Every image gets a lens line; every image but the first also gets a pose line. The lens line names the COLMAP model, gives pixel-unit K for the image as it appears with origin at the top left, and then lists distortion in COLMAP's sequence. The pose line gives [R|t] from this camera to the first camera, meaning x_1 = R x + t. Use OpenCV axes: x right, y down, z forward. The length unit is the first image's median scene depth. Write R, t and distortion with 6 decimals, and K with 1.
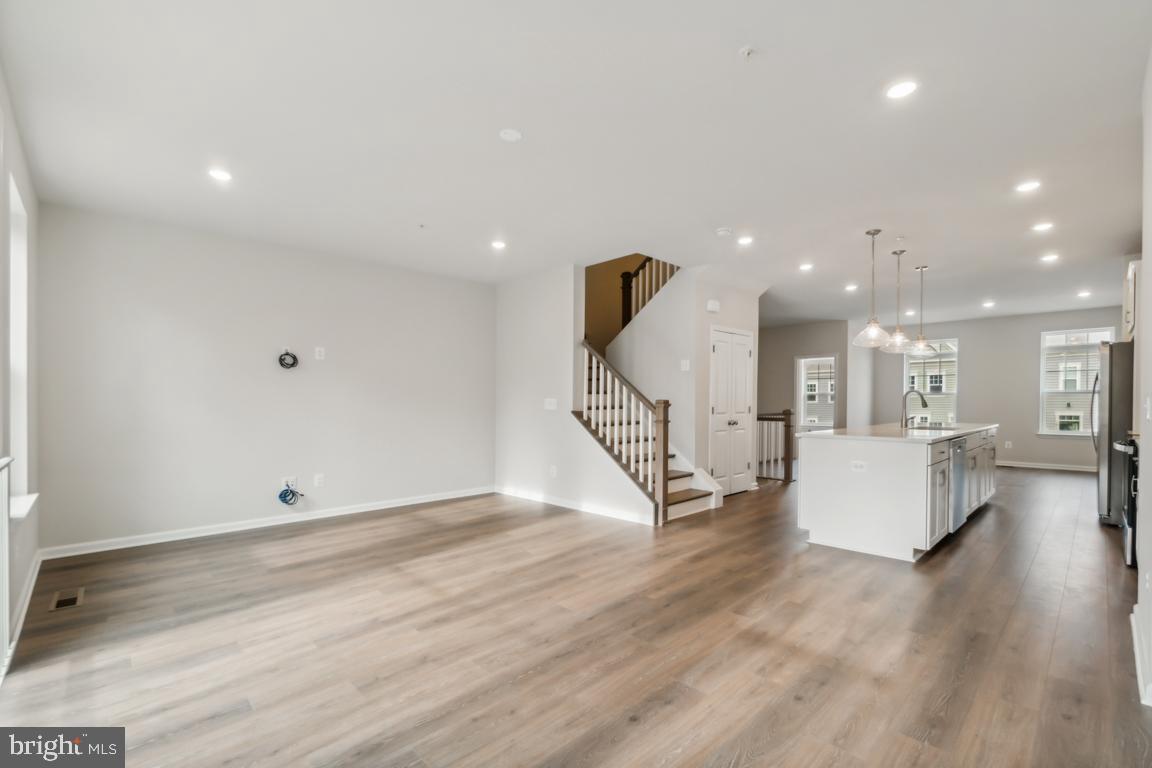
lens RADIAL K [[505.8, 0, 574.1], [0, 505.8, 406.0], [0, 0, 1]] dist [-0.000801, -0.000048]
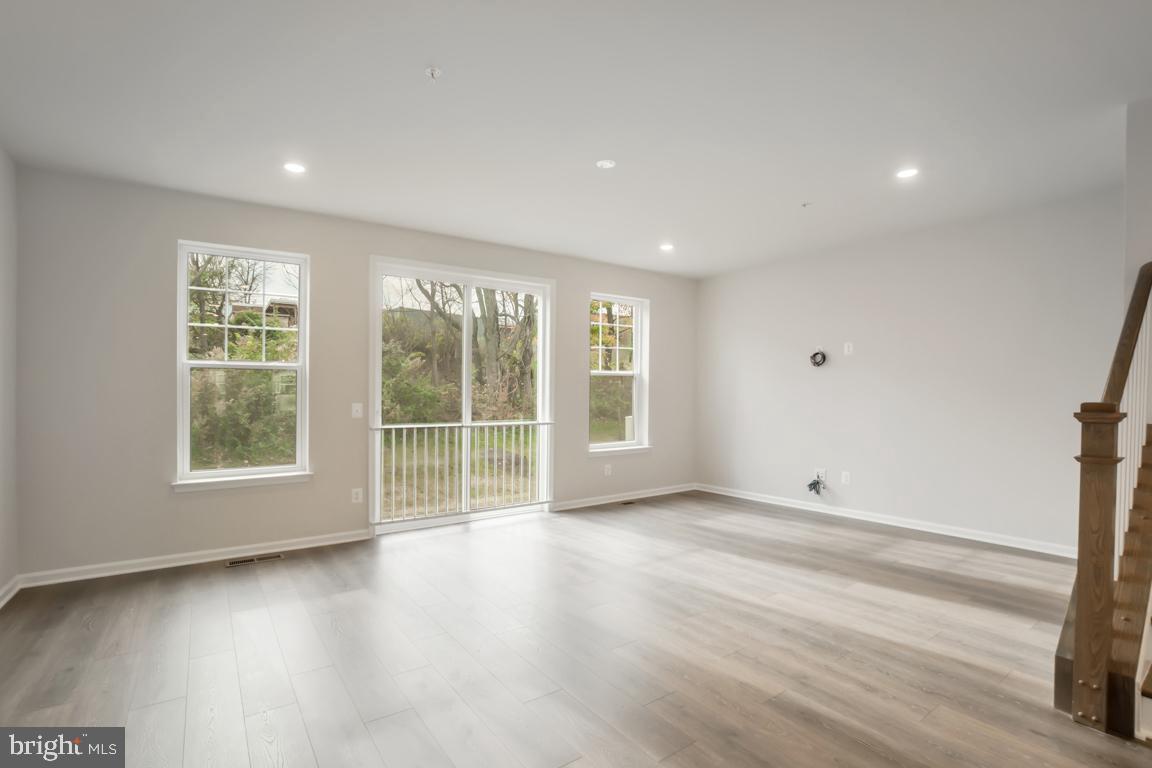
lens RADIAL K [[542.5, 0, 576.0], [0, 542.5, 384.0], [0, 0, 1]] dist [-0.040219, 0.000072]
pose [[-0.158743, -0.019144, -0.987134, 0.721638], [-0.001221, 0.999815, -0.019193, -0.017081], [0.987319, -0.001842, -0.158737, 0.767744]]
